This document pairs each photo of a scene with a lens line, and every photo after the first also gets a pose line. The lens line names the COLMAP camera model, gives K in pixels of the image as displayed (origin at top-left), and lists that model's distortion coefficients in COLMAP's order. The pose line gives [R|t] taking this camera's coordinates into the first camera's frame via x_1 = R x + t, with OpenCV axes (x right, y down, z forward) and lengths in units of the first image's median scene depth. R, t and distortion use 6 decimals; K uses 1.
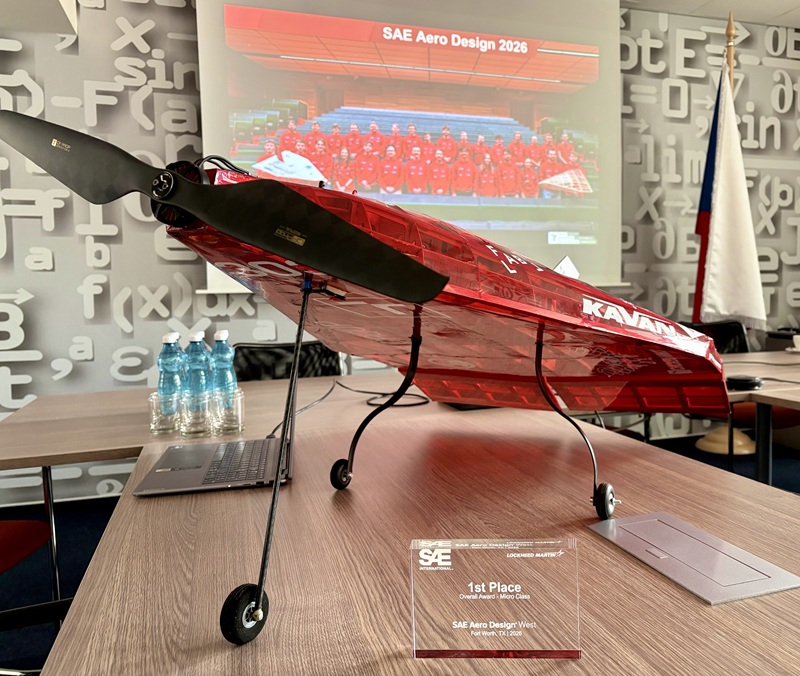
lens RADIAL K [[604.7, 0, 403.3], [0, 604.7, 337.3], [0, 0, 1]] dist [0.014122, -0.009513]
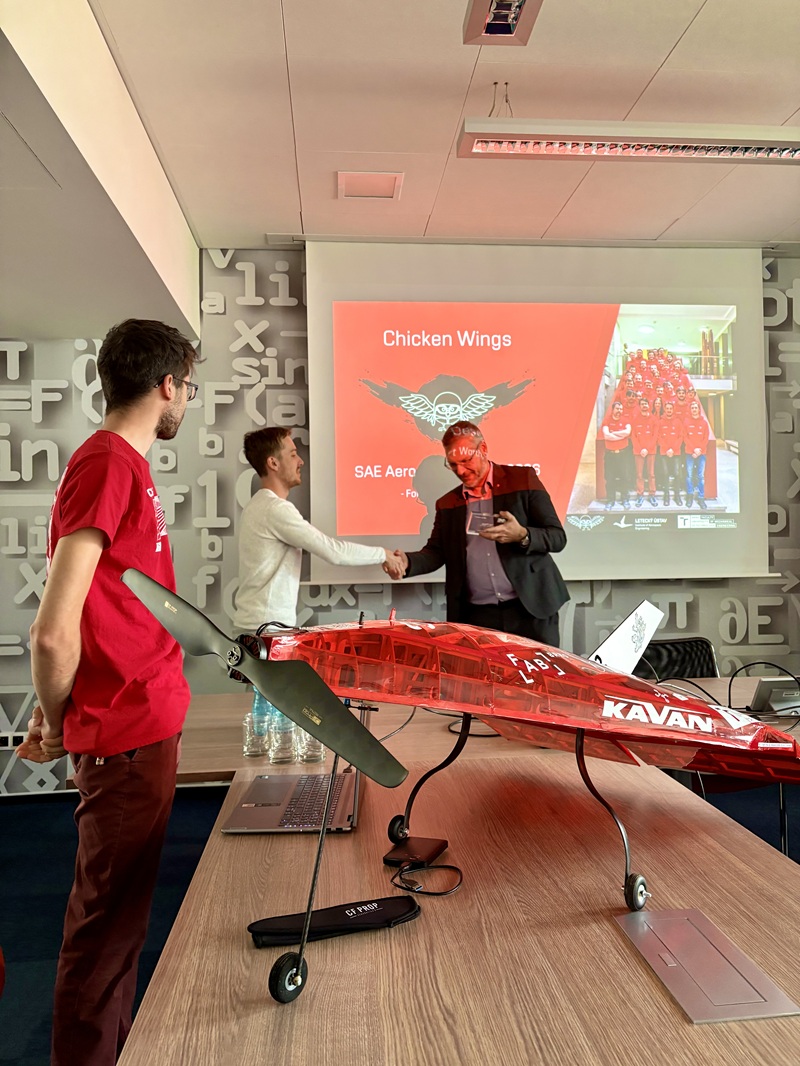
lens RADIAL K [[690.5, 0, 392.6], [0, 690.5, 531.5], [0, 0, 1]] dist [0.024513, -0.019088]
pose [[0.976357, -0.001372, -0.216162, 0.150307], [-0.014102, 0.997446, -0.070026, -0.210830], [0.215706, 0.071418, 0.973843, -0.242387]]
